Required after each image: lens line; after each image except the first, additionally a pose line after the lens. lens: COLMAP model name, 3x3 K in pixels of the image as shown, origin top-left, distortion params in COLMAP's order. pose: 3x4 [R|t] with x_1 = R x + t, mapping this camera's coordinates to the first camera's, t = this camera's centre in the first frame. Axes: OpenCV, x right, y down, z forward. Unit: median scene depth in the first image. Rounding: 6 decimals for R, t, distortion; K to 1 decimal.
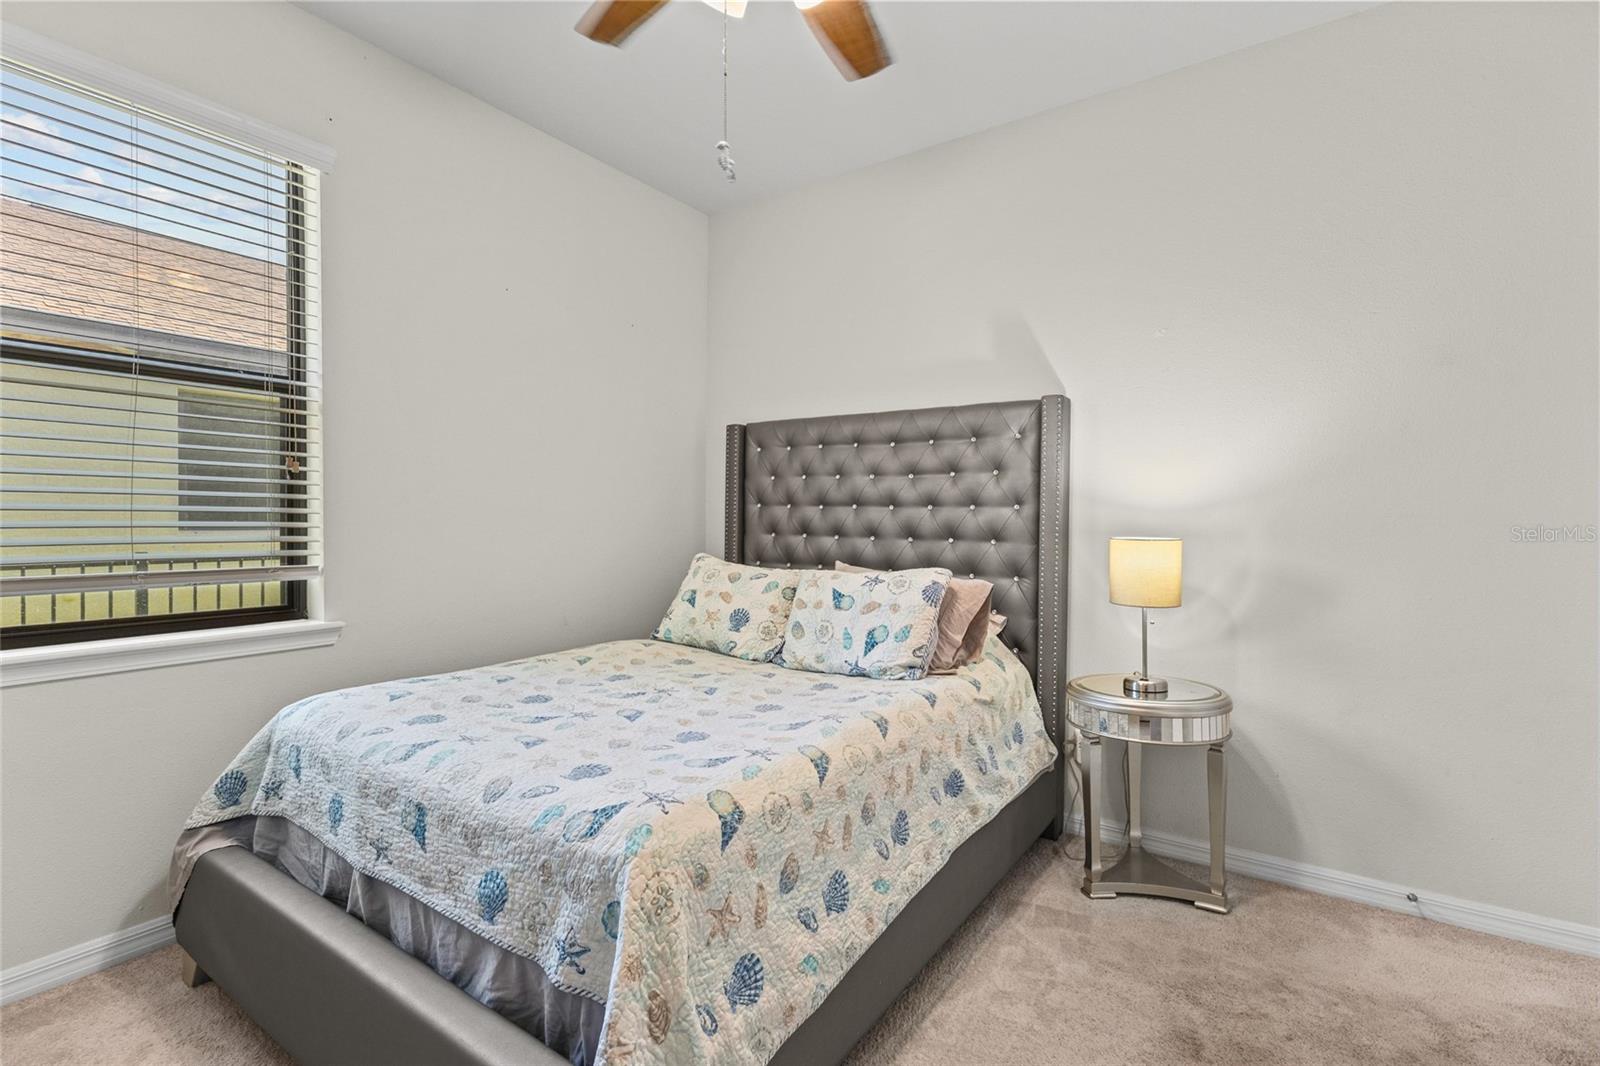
lens RADIAL K [[740.5, 0, 794.1], [0, 740.5, 529.9], [0, 0, 1]] dist [0.003018, 0.000755]
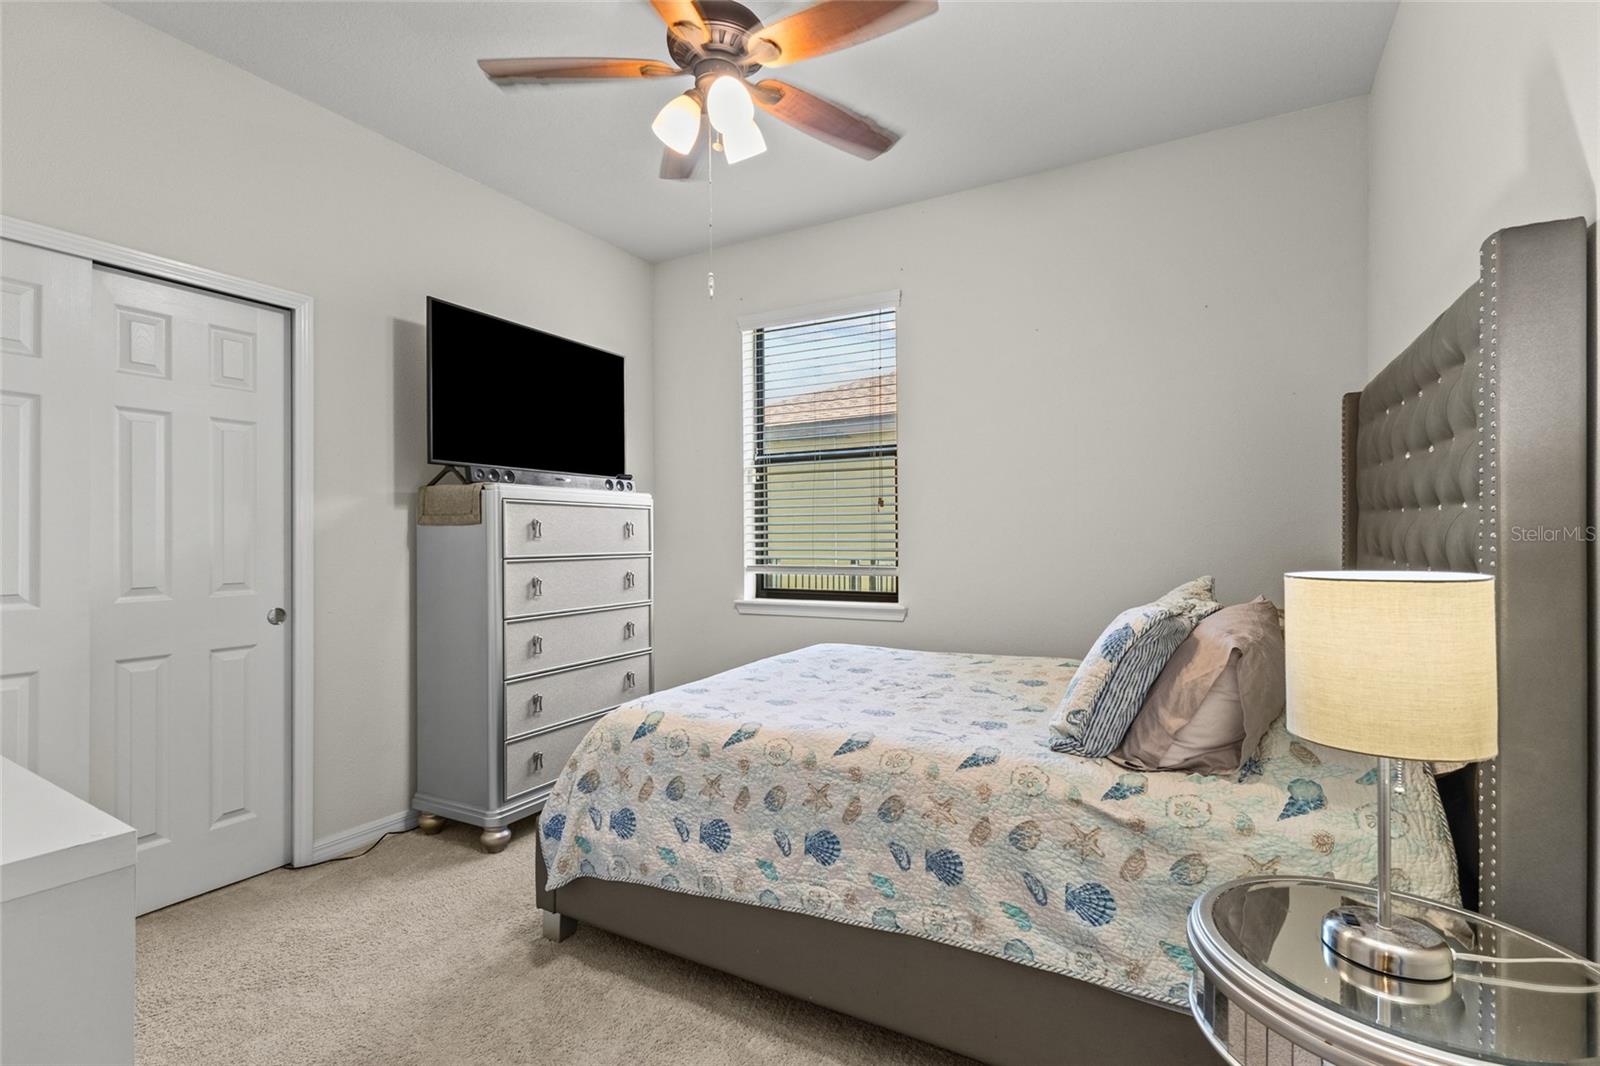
lens RADIAL K [[740.5, 0, 794.5], [0, 740.5, 535.5], [0, 0, 1]] dist [0.003018, 0.000755]
pose [[0.094978, -0.006053, -0.995461, 1.207599], [-0.004420, 0.999969, -0.006502, -0.007653], [0.995470, 0.005017, 0.094948, 0.925019]]
